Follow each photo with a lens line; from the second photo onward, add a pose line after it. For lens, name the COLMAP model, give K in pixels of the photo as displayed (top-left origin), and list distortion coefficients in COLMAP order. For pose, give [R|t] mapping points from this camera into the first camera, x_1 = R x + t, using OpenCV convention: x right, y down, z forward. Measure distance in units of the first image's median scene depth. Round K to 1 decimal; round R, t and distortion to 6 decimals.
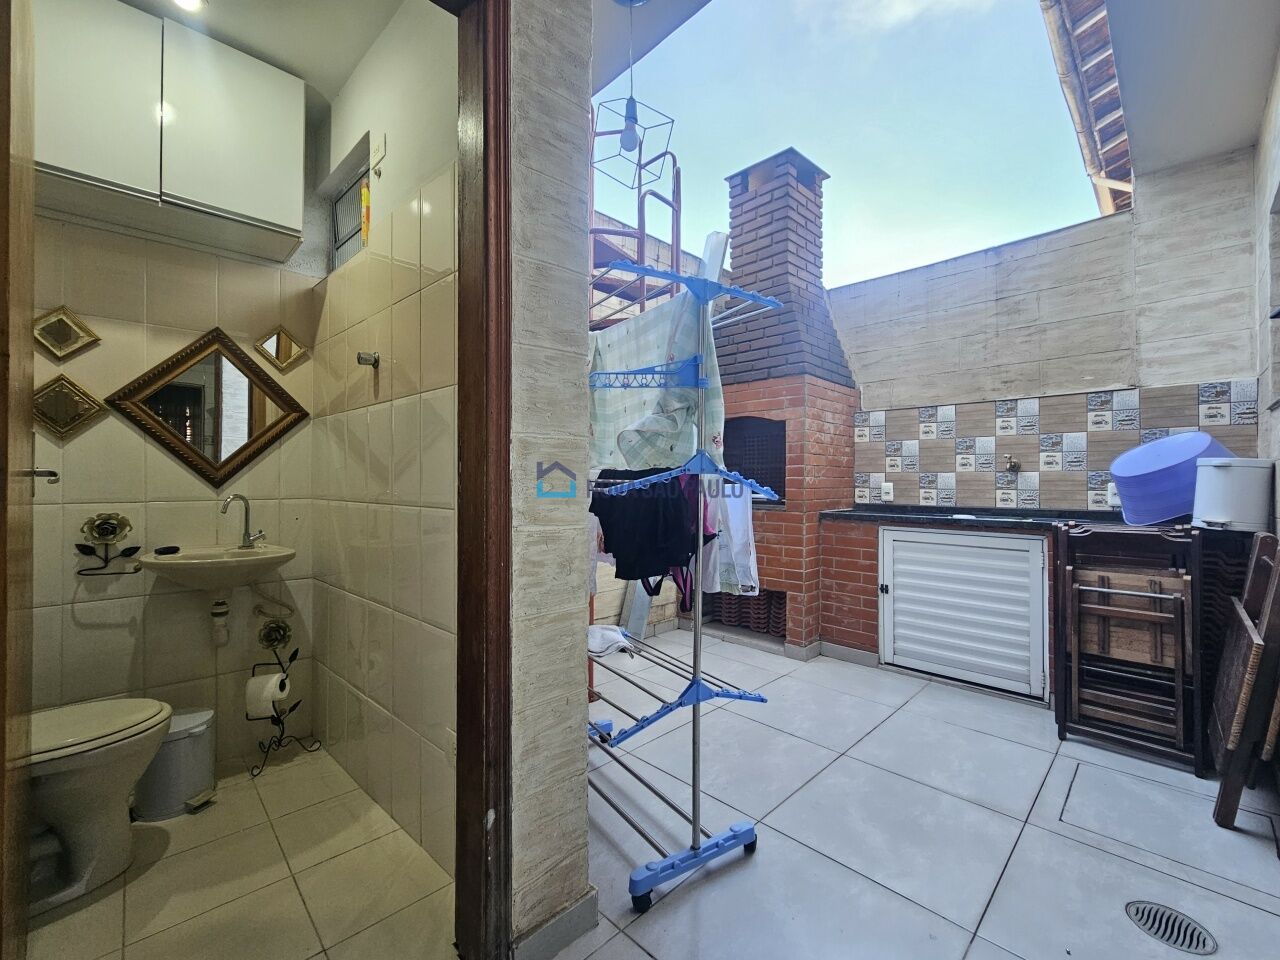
lens RADIAL K [[538.3, 0, 640.0], [0, 538.3, 480.0], [0, 0, 1]] dist [-0.001407, -0.000185]
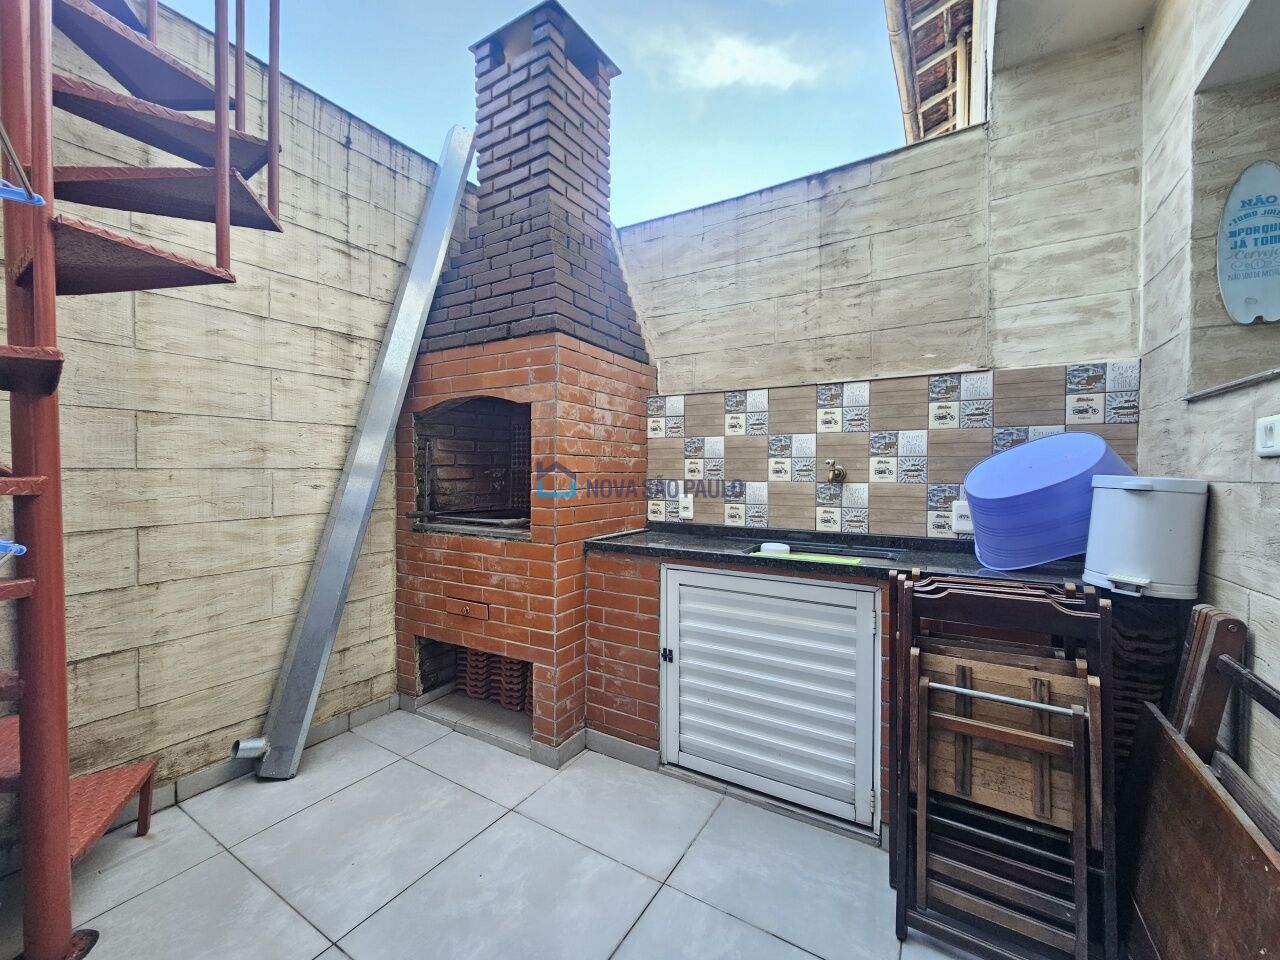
lens RADIAL K [[515.9, 0, 638.2], [0, 515.9, 481.8], [0, 0, 1]] dist [-0.000402, -0.000266]
pose [[0.973058, -0.003794, 0.230528, 0.294773], [-0.001977, 0.999691, 0.024799, -0.036171], [-0.230550, -0.024586, 0.972750, 0.417539]]
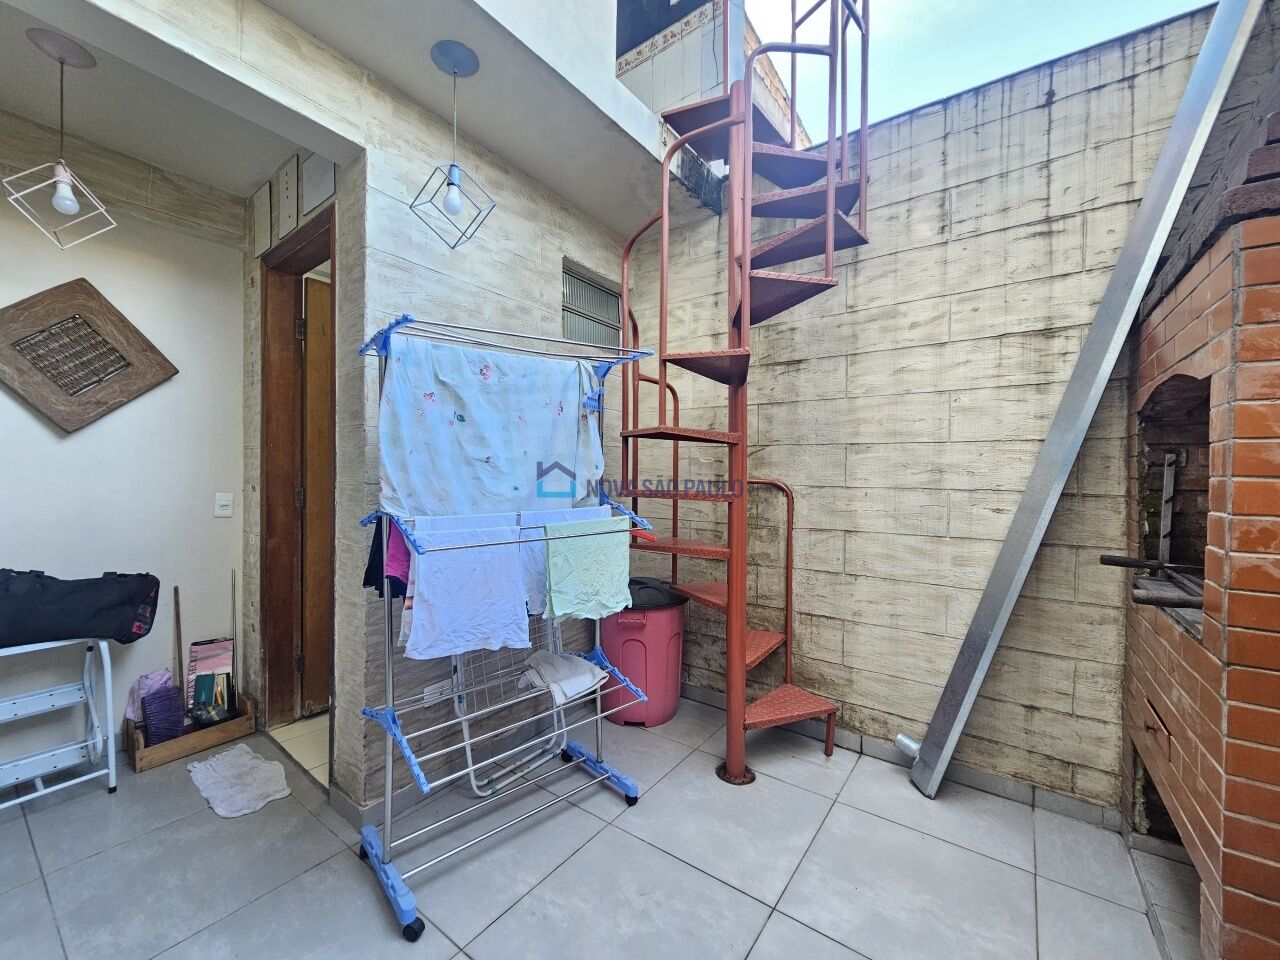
lens RADIAL K [[515.9, 0, 638.2], [0, 515.9, 481.8], [0, 0, 1]] dist [-0.000402, -0.000266]
pose [[0.165490, 0.019558, -0.986017, 0.617862], [-0.011769, 0.999771, 0.017856, -0.054800], [0.986141, 0.008649, 0.165683, 0.687118]]
